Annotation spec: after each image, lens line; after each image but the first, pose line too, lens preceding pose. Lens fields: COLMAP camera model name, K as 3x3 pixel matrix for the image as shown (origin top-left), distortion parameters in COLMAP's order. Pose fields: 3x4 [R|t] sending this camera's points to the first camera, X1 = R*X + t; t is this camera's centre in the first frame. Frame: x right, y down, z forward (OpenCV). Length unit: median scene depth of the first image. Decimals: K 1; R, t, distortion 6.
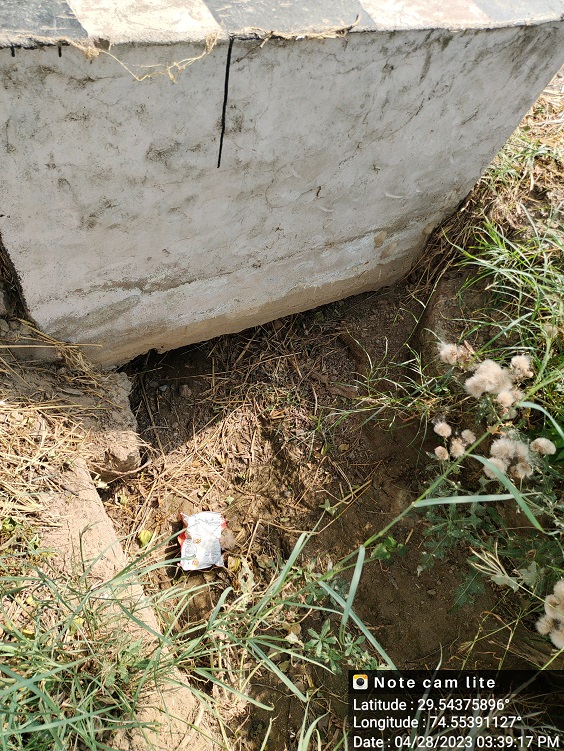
lens RADIAL K [[563.3, 0, 278.7], [0, 563.3, 376.9], [0, 0, 1]] dist [-0.004395, -0.010671]
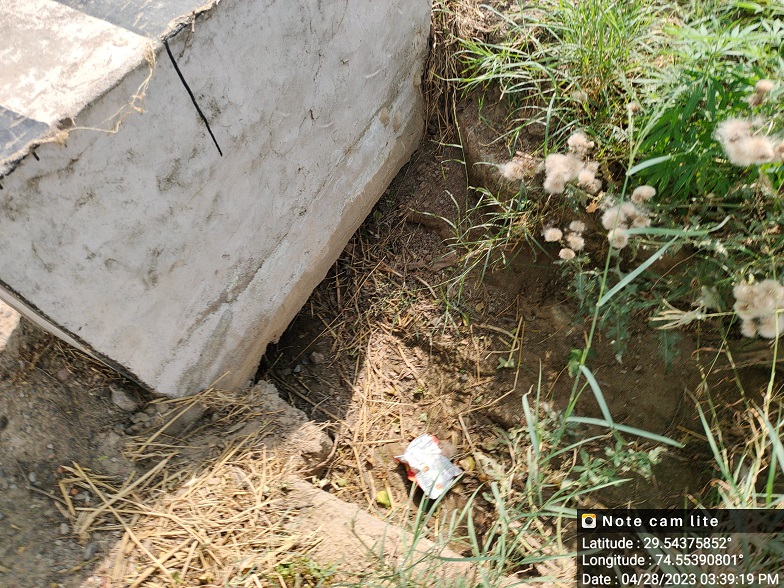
lens RADIAL K [[588.1, 0, 394.1], [0, 588.1, 291.1], [0, 0, 1]] dist [-0.004395, -0.010671]
pose [[0.799475, -0.596837, 0.068014, -0.070329], [0.593878, 0.802328, 0.059817, -0.059546], [-0.090271, -0.007430, 0.995890, -0.040768]]
